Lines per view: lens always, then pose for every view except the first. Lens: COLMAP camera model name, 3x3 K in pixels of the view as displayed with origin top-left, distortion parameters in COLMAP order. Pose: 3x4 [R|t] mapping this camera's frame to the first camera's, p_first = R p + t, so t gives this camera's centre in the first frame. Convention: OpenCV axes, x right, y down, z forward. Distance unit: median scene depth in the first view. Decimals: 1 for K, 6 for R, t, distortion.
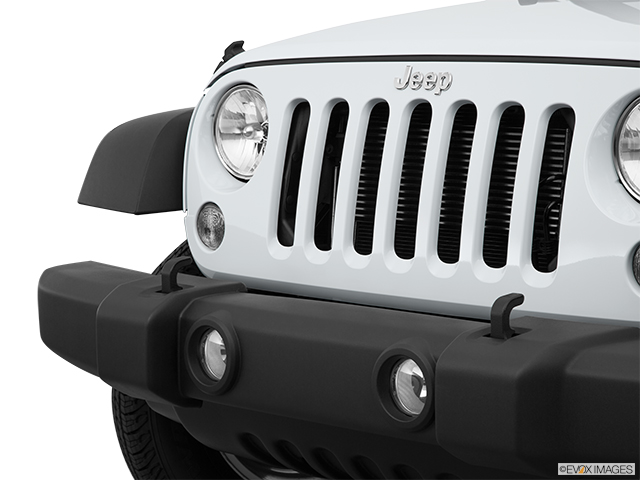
lens RADIAL K [[1983.2, 0, 323.5], [0, 1983.2, 233.0], [0, 0, 1]] dist [0.628158, 0.000000]
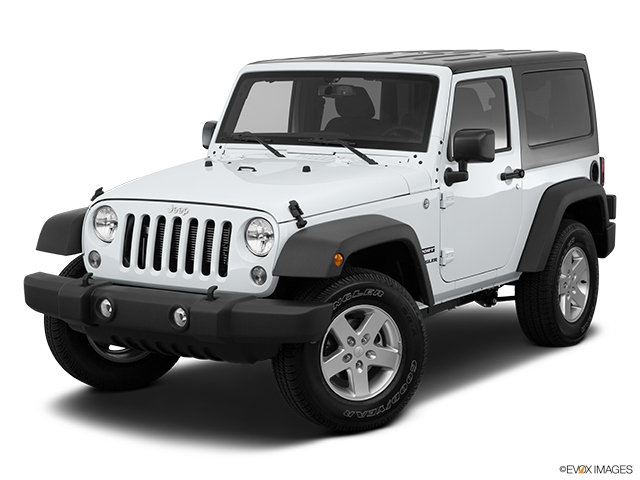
lens RADIAL K [[1424.9, 0, 318.1], [0, 1424.9, 241.6], [0, 0, 1]] dist [0.237037, 0.000000]
pose [[0.977438, -0.024245, 0.209829, -0.183558], [0.017750, 0.999305, 0.032783, -0.093778], [-0.210478, -0.028319, 0.977188, -1.037996]]
